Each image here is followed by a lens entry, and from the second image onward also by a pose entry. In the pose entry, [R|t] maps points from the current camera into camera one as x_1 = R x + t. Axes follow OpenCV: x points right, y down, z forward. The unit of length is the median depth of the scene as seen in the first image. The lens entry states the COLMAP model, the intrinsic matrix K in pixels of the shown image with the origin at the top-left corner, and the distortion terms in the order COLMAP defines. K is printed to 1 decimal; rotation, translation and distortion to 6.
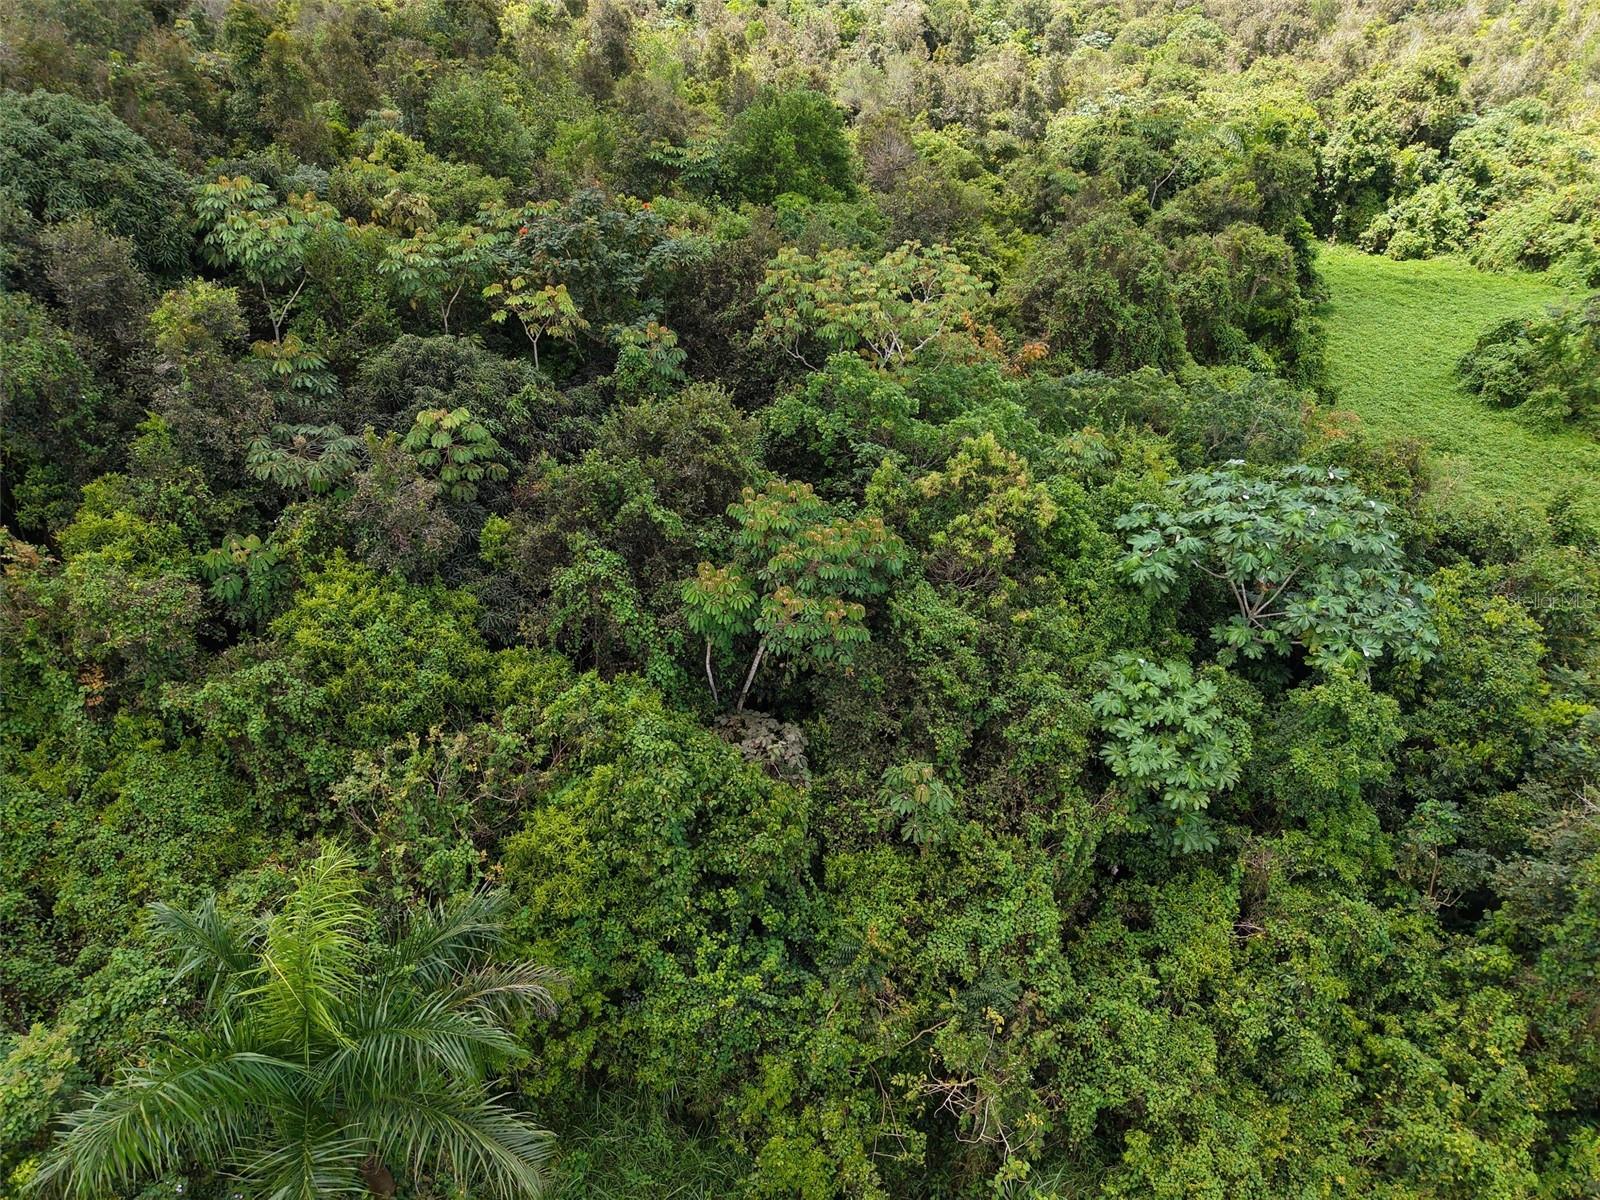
lens RADIAL K [[1071.4, 0, 801.6], [0, 1071.4, 603.5], [0, 0, 1]] dist [0.017241, -0.012799]
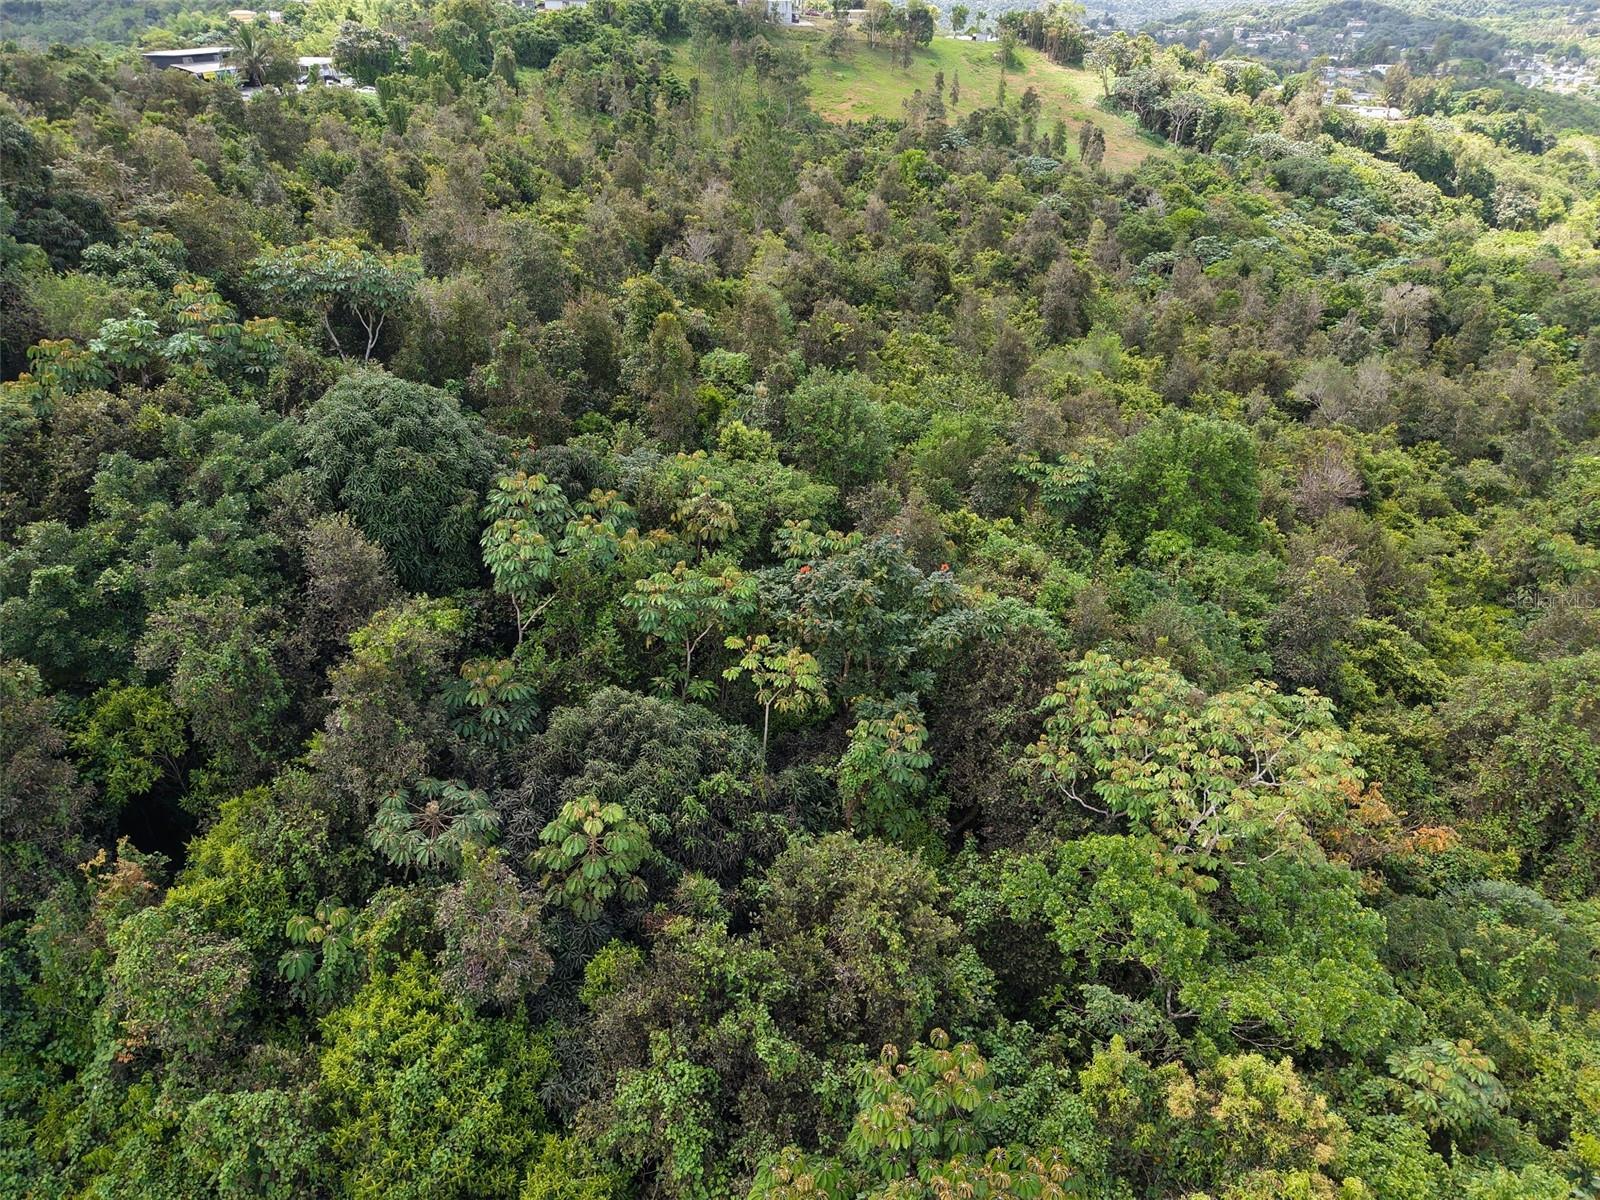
lens RADIAL K [[1068.8, 0, 801.1], [0, 1068.8, 604.5], [0, 0, 1]] dist [0.028017, -0.030059]
pose [[0.905514, 0.214549, -0.366077, 0.068008], [-0.272340, 0.955463, -0.113675, -0.210222], [0.325384, 0.202631, 0.923616, 0.178657]]
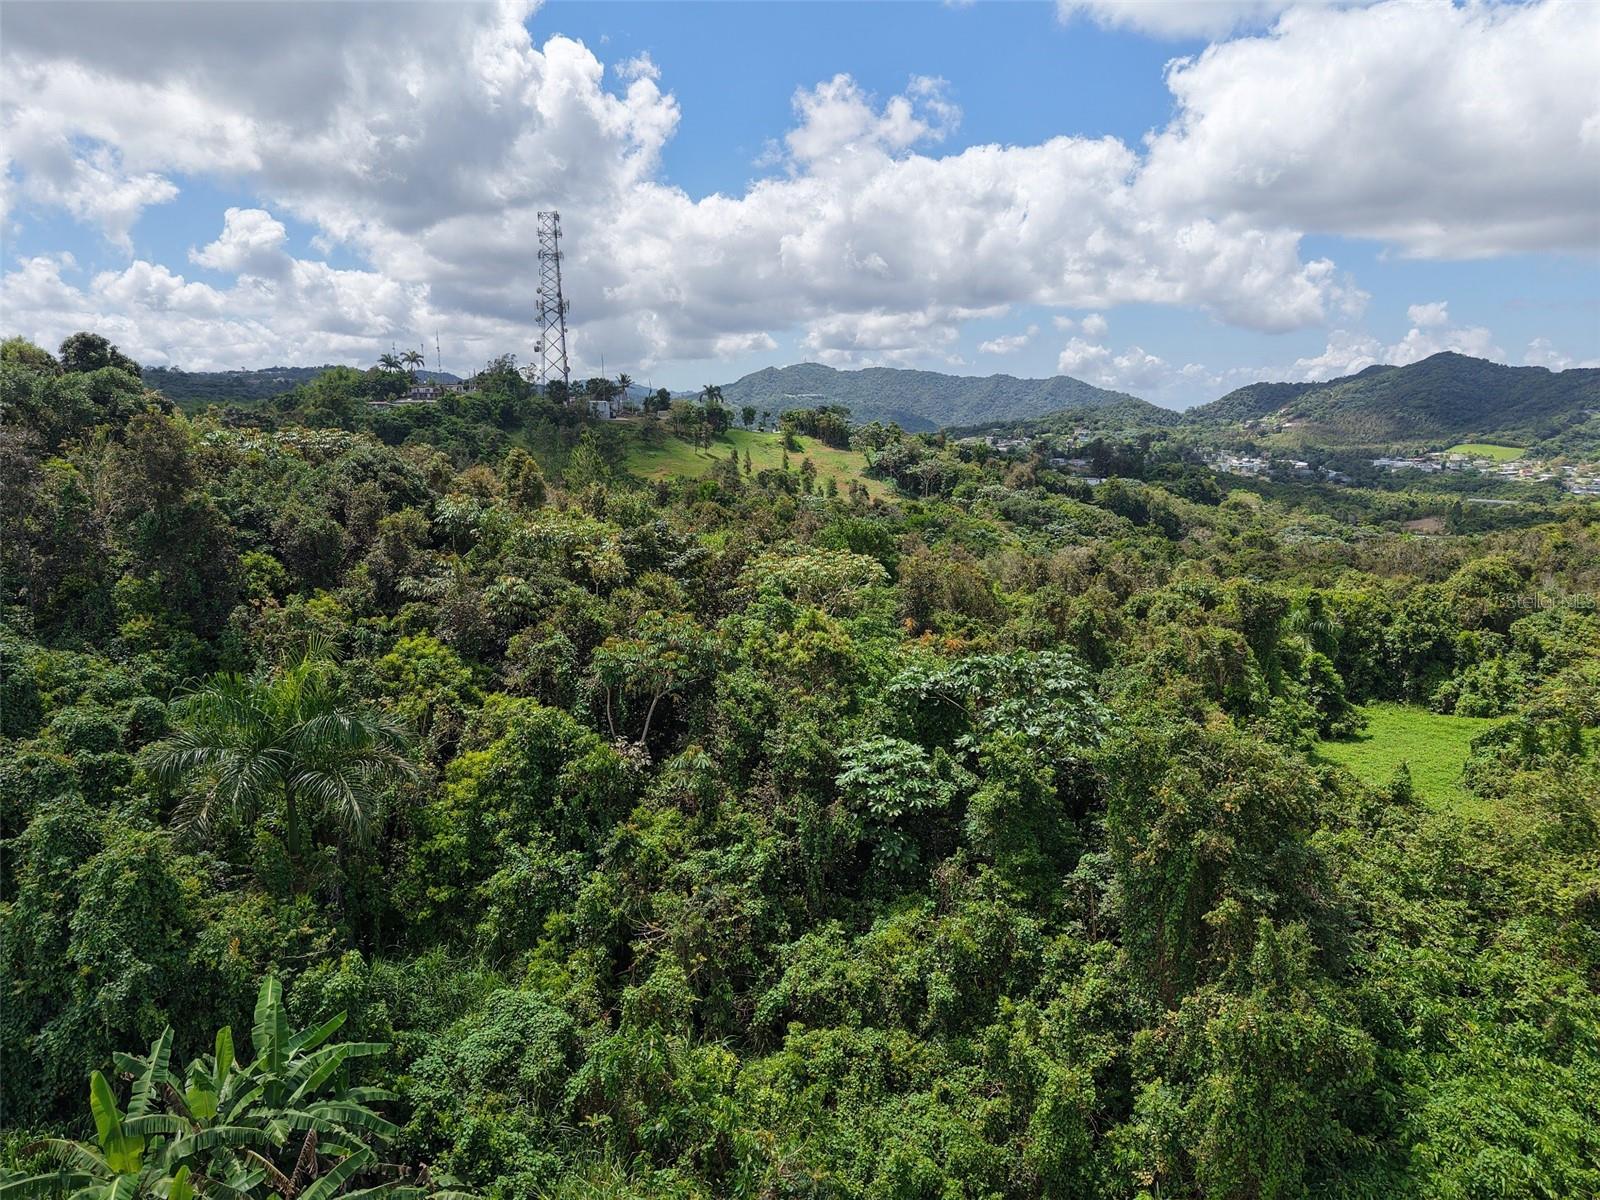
lens RADIAL K [[1068.8, 0, 801.1], [0, 1068.8, 604.5], [0, 0, 1]] dist [0.028017, -0.030059]
pose [[0.963091, 0.036965, -0.266625, 0.439463], [-0.162633, 0.869201, -0.466948, 0.444954], [0.214490, 0.493076, 0.843131, -0.257351]]
